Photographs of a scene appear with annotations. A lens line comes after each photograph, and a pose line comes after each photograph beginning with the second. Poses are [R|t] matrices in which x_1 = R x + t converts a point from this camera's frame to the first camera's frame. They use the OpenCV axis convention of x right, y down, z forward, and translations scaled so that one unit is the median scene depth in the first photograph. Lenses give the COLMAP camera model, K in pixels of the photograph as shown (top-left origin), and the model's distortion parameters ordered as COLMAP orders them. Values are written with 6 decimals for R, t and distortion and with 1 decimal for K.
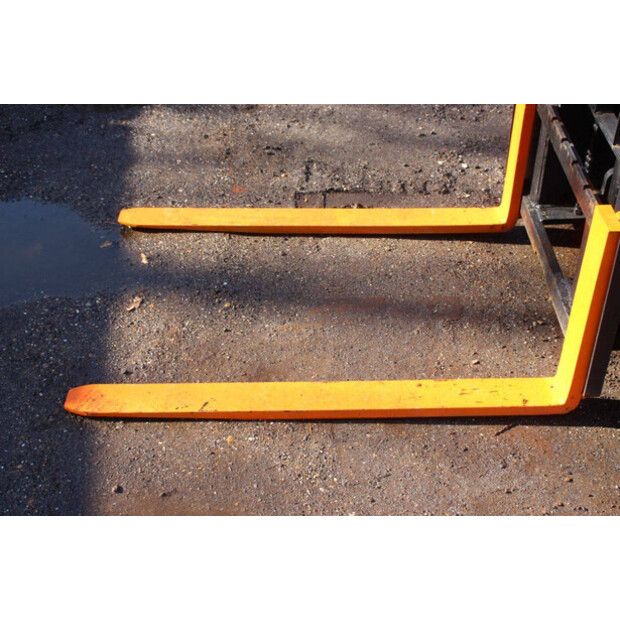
lens RADIAL K [[859.7, 0, 310.0], [0, 859.7, 310.0], [0, 0, 1]] dist [-0.004295, 0.009772]
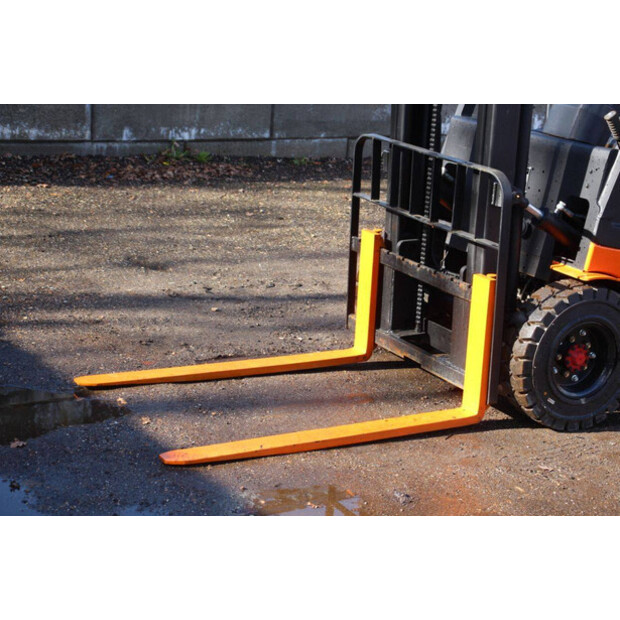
lens RADIAL K [[1373.0, 0, 310.0], [0, 1373.0, 310.0], [0, 0, 1]] dist [0.353734, 0.215800]
pose [[0.872290, -0.067523, 0.484305, -0.952102], [0.257366, 0.905536, -0.337295, 0.581436], [-0.415780, 0.418862, 0.807268, -0.773712]]
